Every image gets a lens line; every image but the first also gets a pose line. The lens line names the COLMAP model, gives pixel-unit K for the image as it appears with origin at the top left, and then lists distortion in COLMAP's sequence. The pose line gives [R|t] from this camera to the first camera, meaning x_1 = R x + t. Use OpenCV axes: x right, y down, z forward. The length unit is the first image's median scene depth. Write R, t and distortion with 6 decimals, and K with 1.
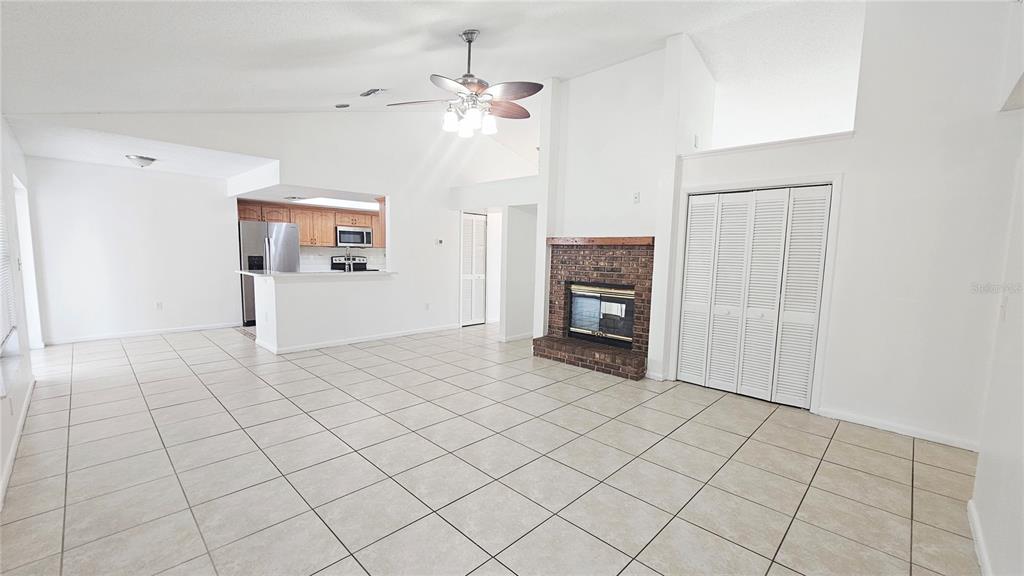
lens RADIAL K [[417.4, 0, 512.5], [0, 417.4, 294.8], [0, 0, 1]] dist [0.001044, 0.000155]
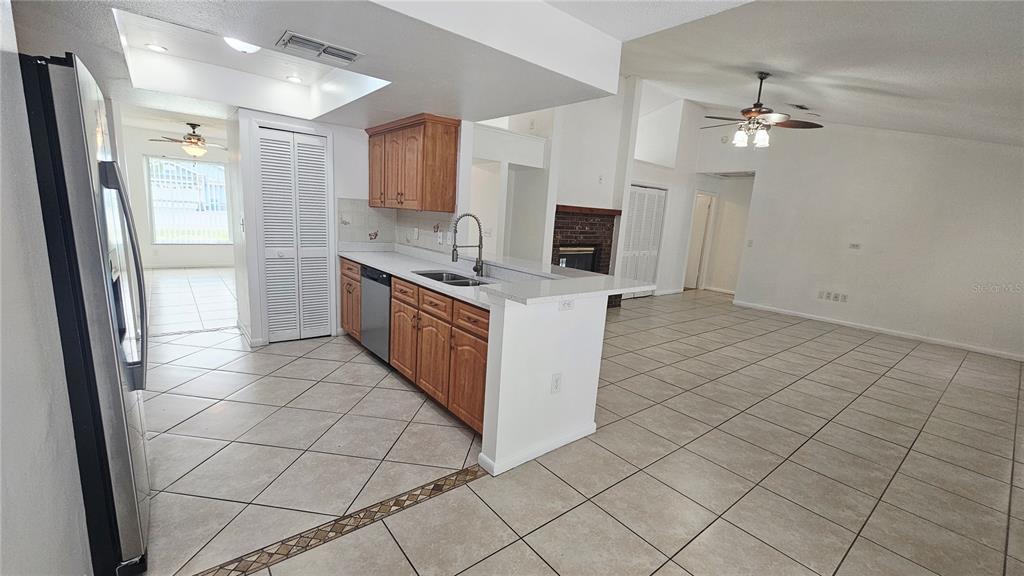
lens RADIAL K [[417.4, 0, 512.5], [0, 417.4, 294.8], [0, 0, 1]] dist [0.001044, 0.000155]
pose [[0.121947, -0.204279, 0.971287, -0.702365], [0.045930, 0.978704, 0.200072, -0.091223], [-0.991473, 0.020213, 0.128733, 0.687212]]
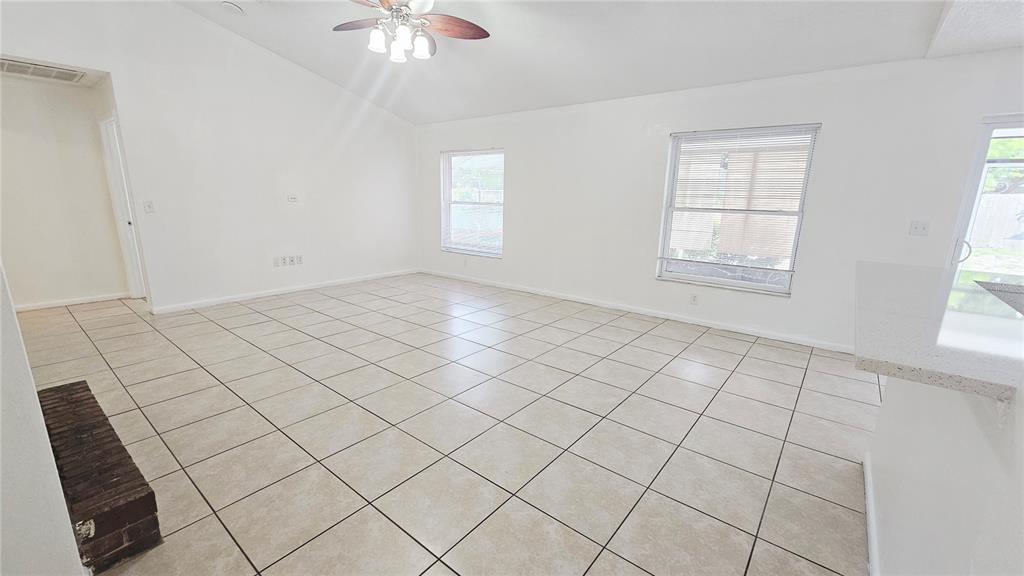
lens RADIAL K [[417.4, 0, 512.5], [0, 417.4, 294.8], [0, 0, 1]] dist [0.001044, 0.000155]
pose [[-0.994350, -0.023200, -0.103585, -0.111641], [-0.056183, 0.942964, 0.328120, -0.087796], [0.090064, 0.332086, -0.938940, 0.868814]]
